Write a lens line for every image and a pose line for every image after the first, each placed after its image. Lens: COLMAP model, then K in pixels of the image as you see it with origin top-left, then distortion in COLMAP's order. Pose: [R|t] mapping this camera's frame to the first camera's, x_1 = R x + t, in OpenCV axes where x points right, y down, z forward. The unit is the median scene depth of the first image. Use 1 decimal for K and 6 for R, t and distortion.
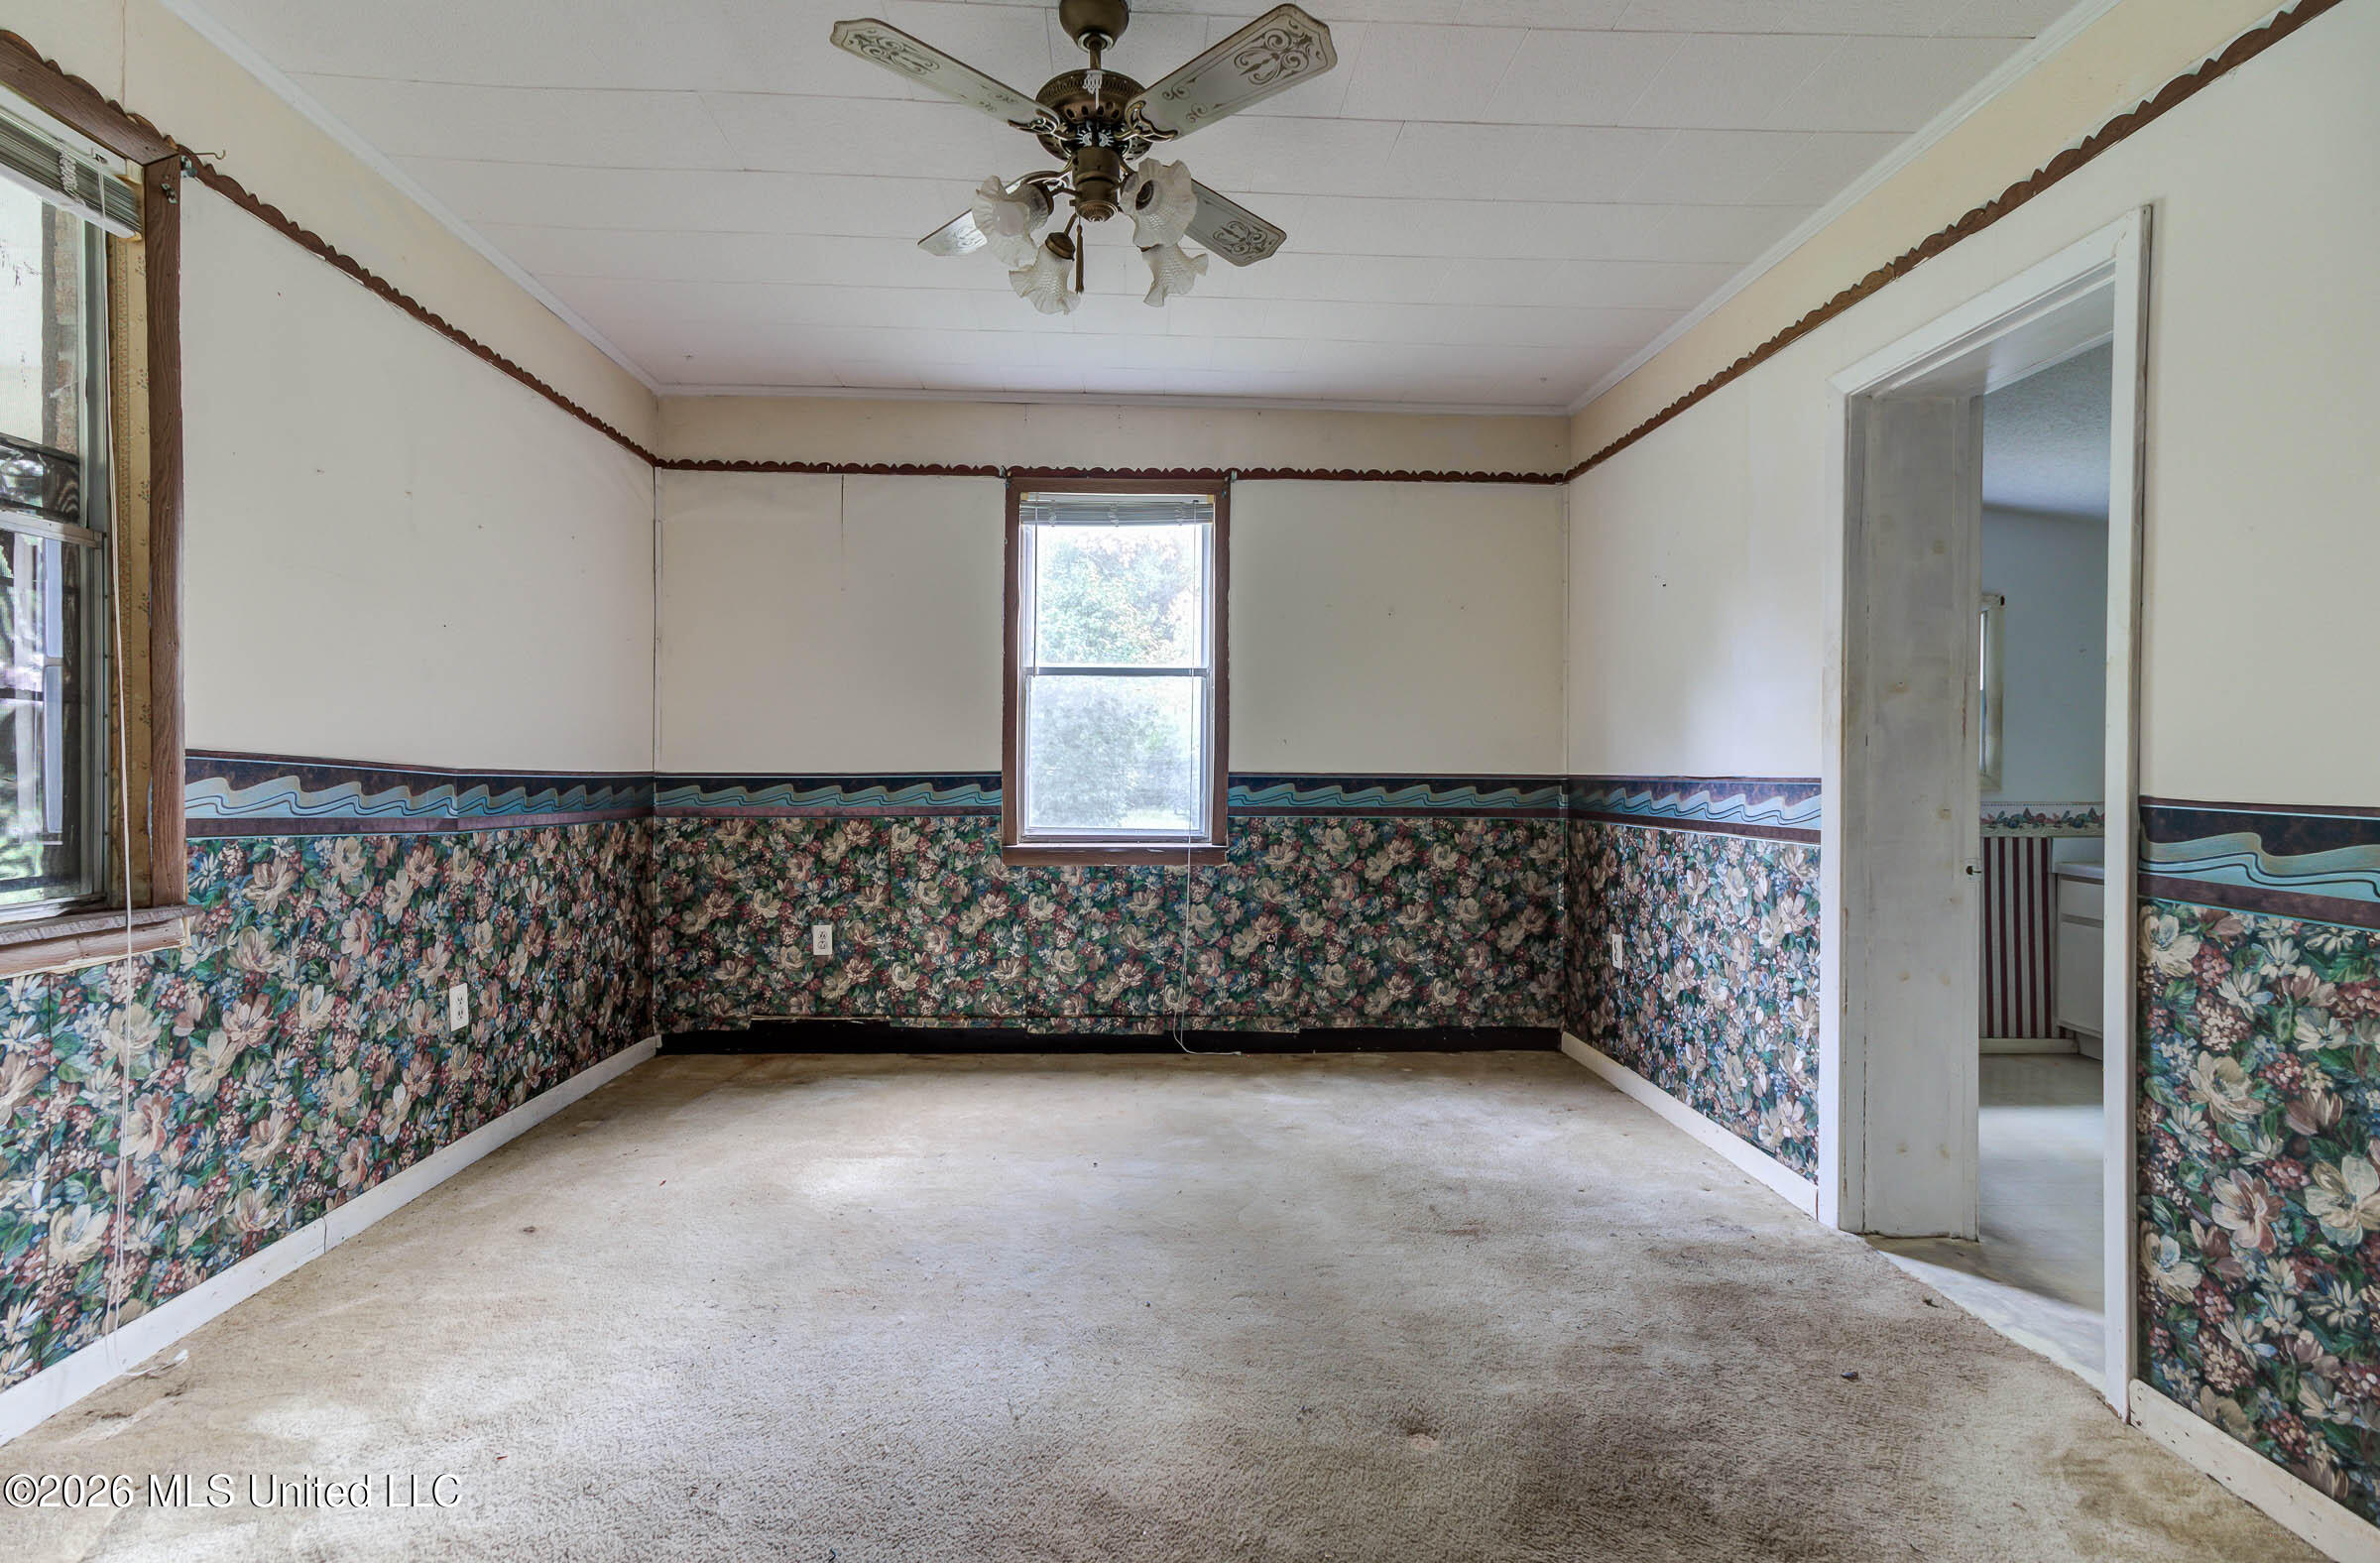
lens RADIAL K [[1100.7, 0, 1172.1], [0, 1100.7, 766.1], [0, 0, 1]] dist [0.013069, 0.000717]
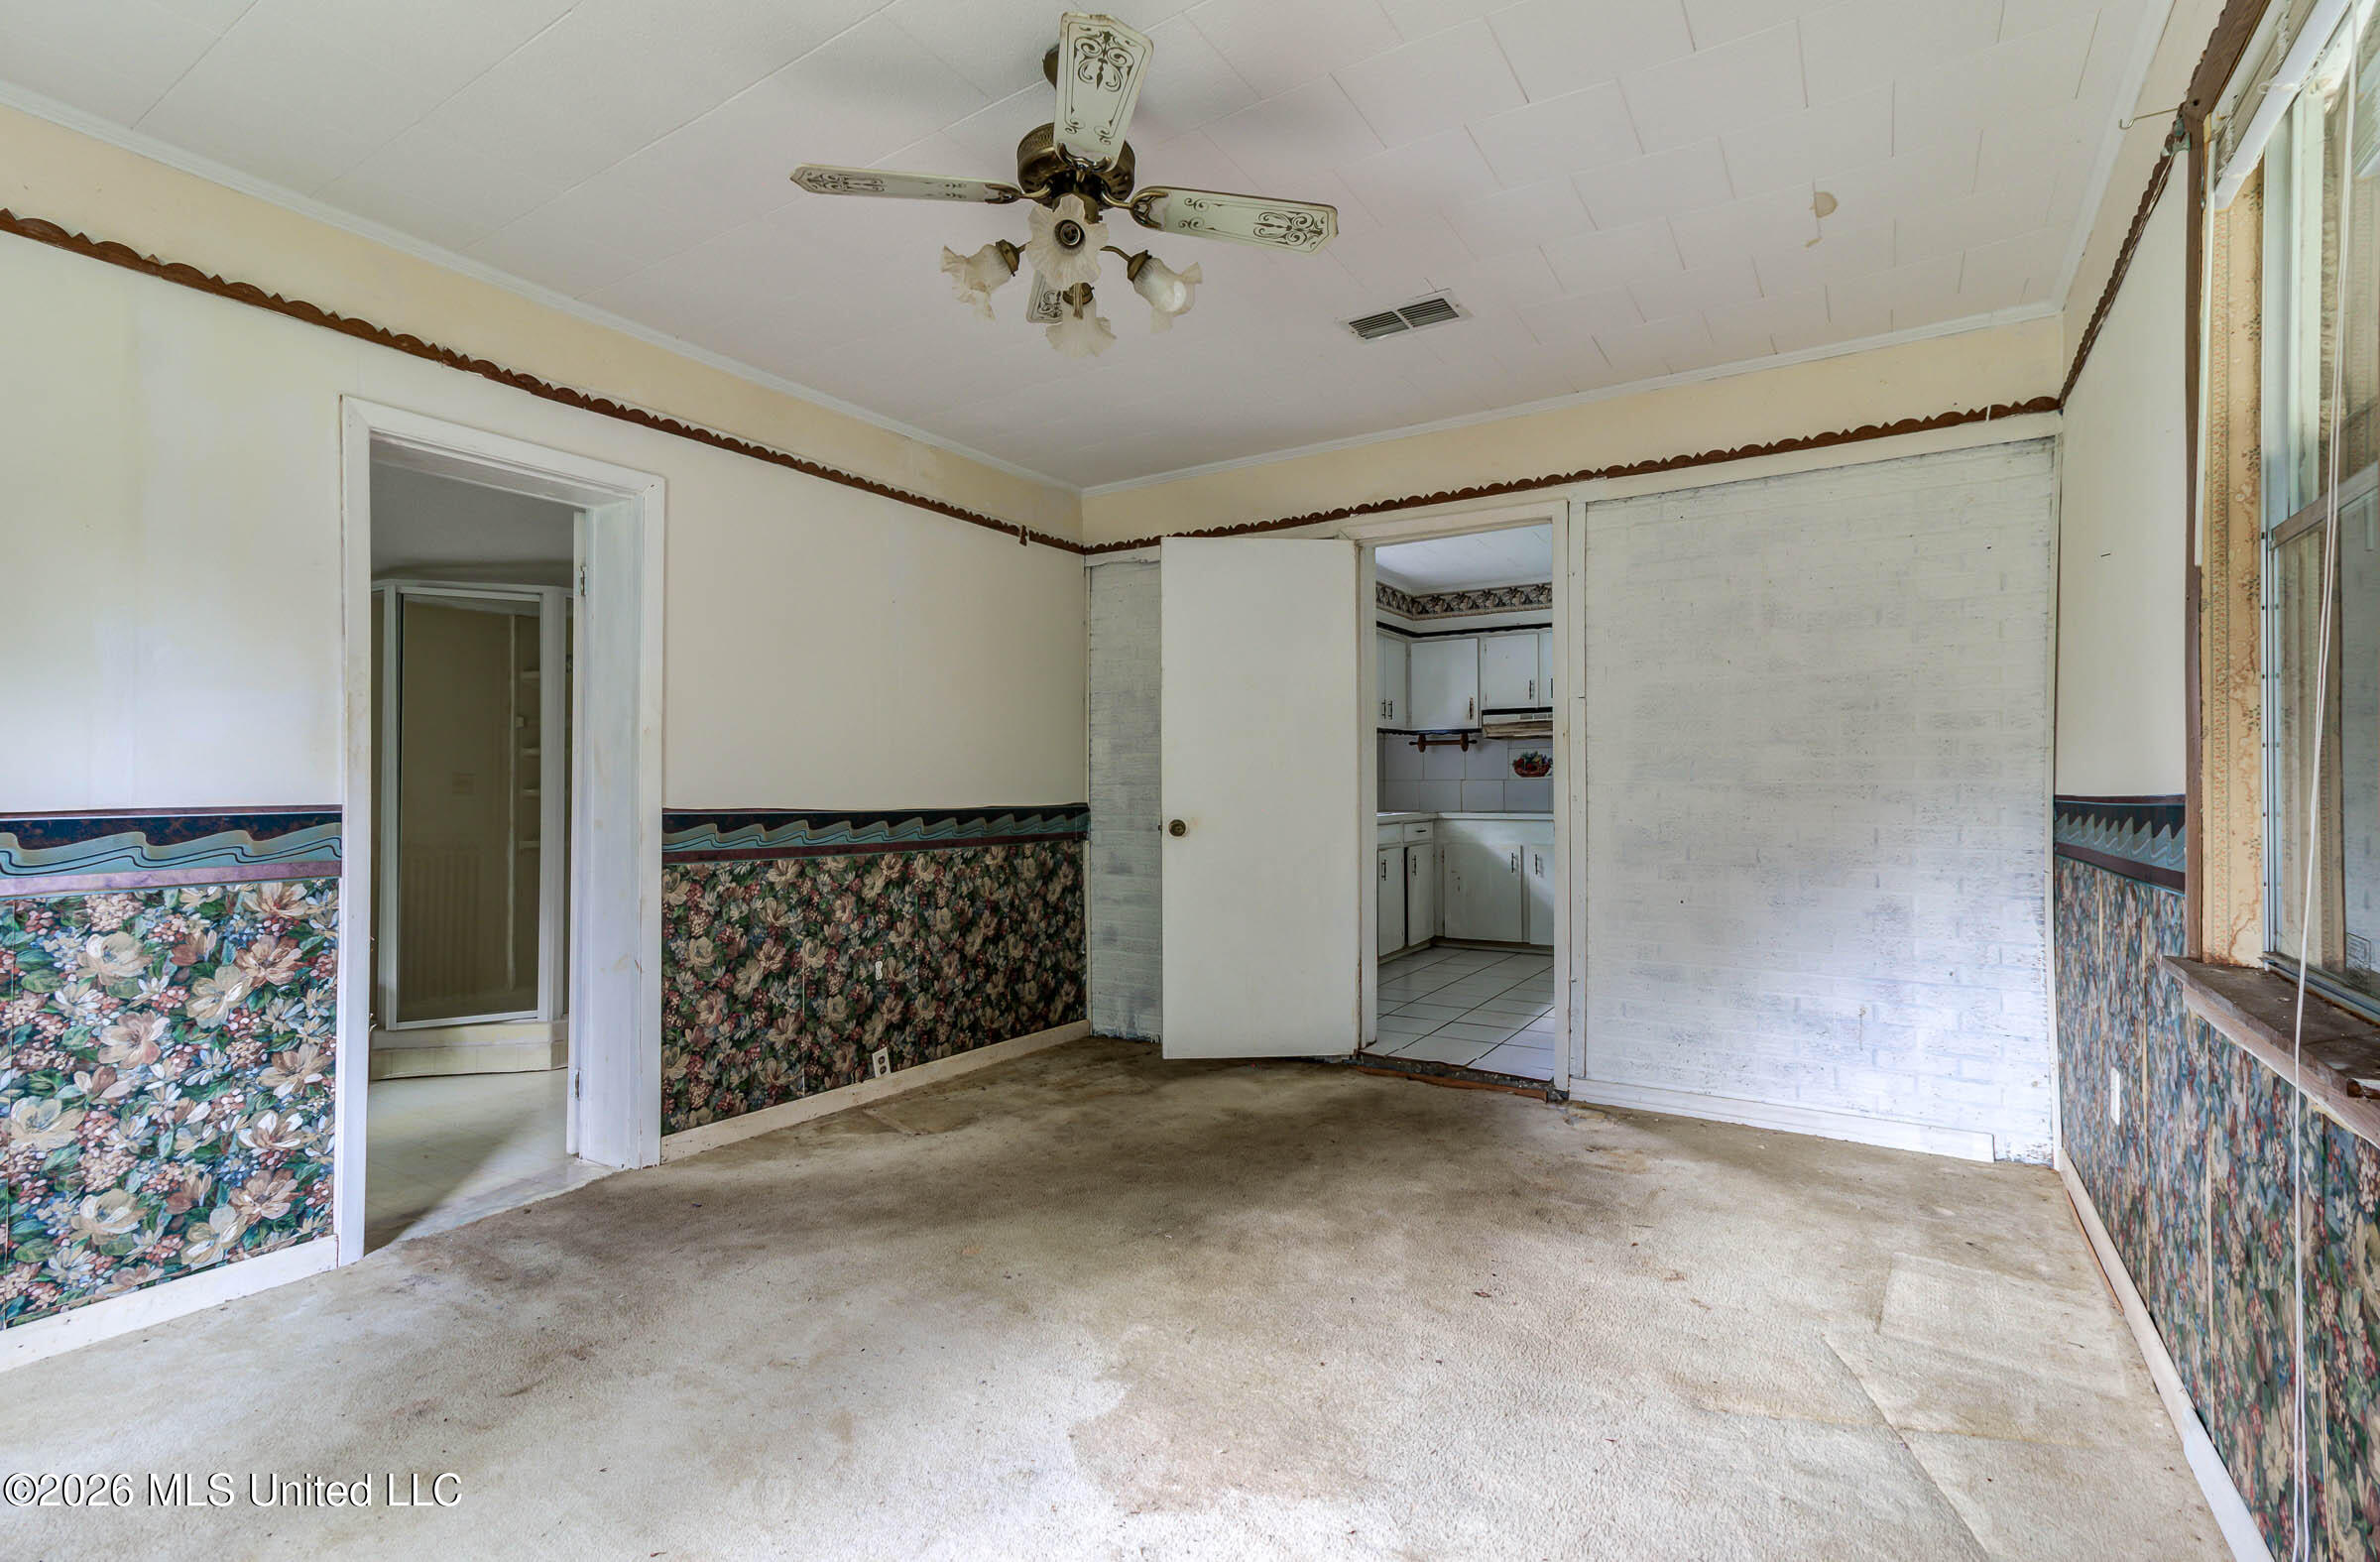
lens RADIAL K [[1100.7, 0, 1172.1], [0, 1100.7, 765.6], [0, 0, 1]] dist [0.013069, 0.000717]
pose [[-0.813098, -0.002035, 0.582123, -0.713302], [-0.007160, 0.999953, -0.006506, -0.031529], [-0.582083, -0.009459, -0.813074, 1.713210]]
